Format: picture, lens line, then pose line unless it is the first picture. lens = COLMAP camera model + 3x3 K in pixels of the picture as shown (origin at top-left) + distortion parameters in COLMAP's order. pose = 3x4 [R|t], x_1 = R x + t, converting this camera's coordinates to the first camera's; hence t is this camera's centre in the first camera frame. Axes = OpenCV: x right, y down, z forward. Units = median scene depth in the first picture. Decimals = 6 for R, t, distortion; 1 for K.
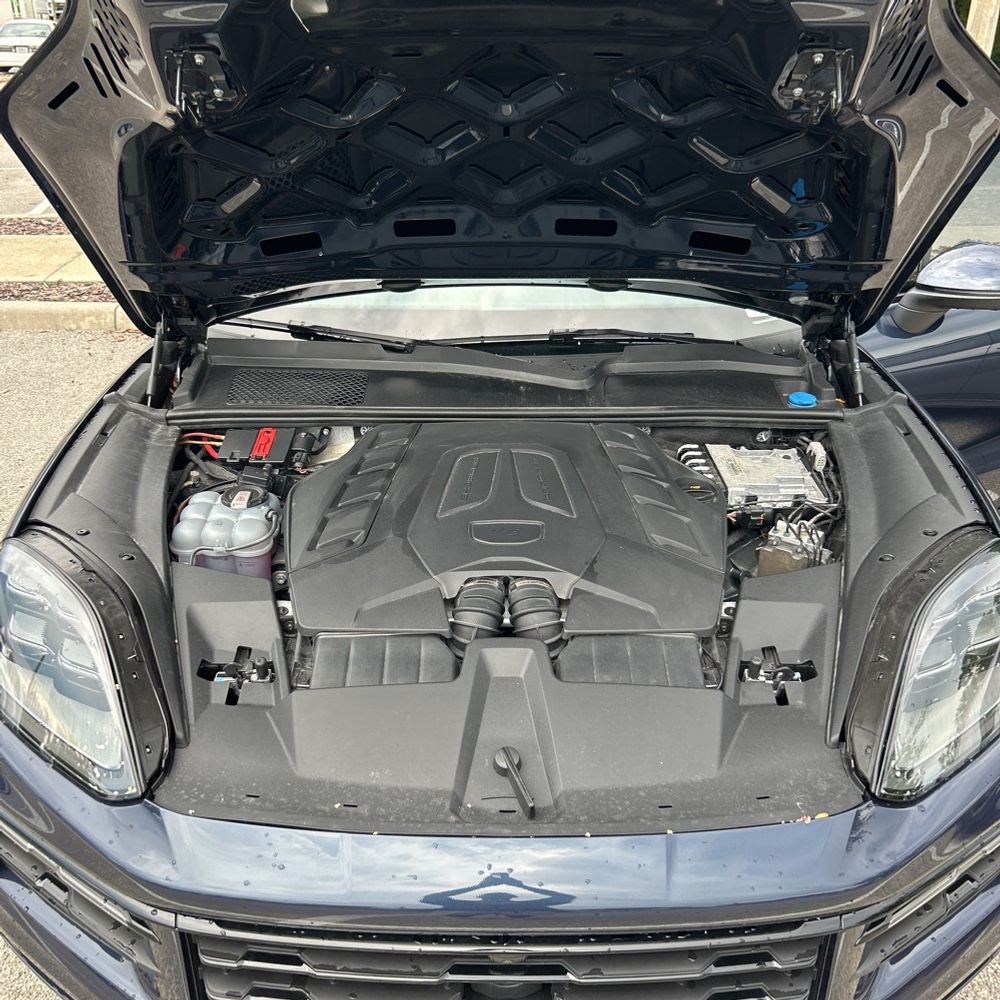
lens RADIAL K [[1016.3, 0, 497.5], [0, 1016.3, 481.2], [0, 0, 1]] dist [0.124889, -0.245223]
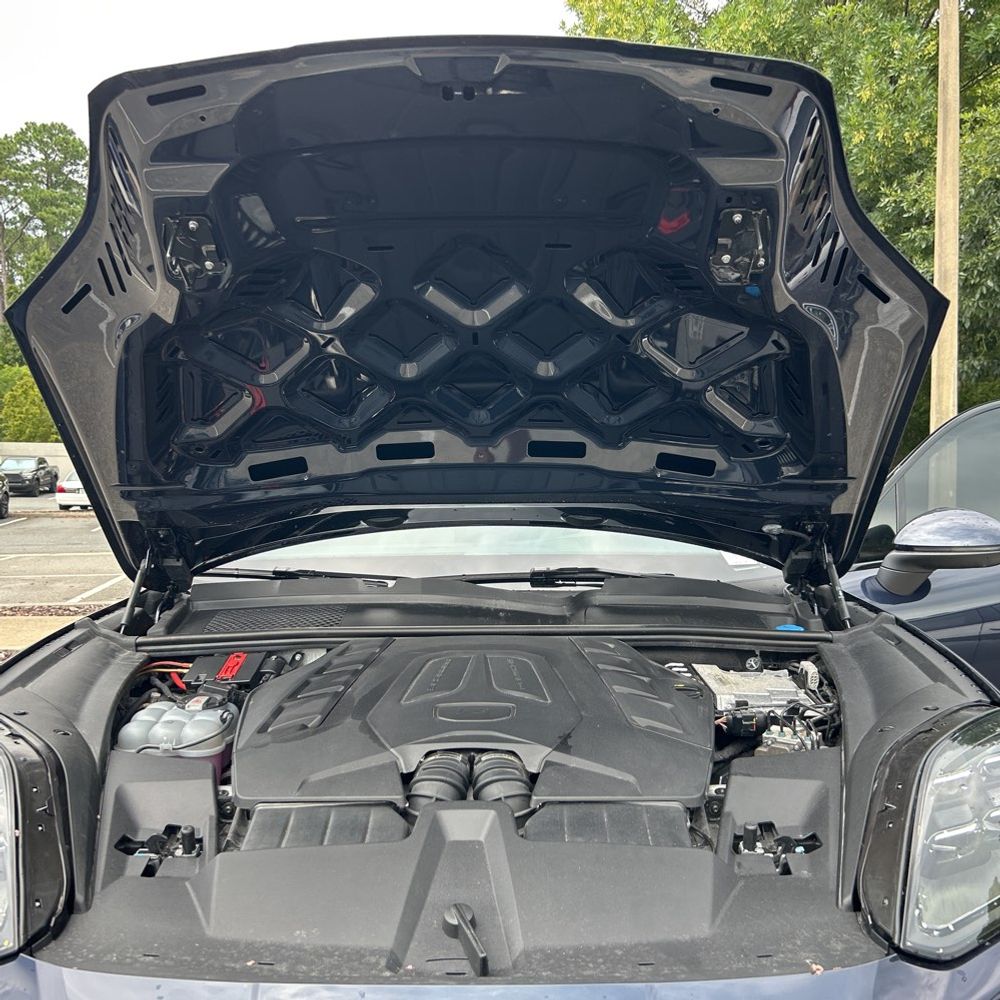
lens RADIAL K [[1010.9, 0, 501.5], [0, 1010.9, 489.9], [0, 0, 1]] dist [0.052508, -0.031473]
pose [[0.999814, -0.010431, -0.016234, 0.052684], [0.002935, 0.913716, -0.406342, 0.247950], [0.019072, 0.406219, 0.913577, 0.077345]]
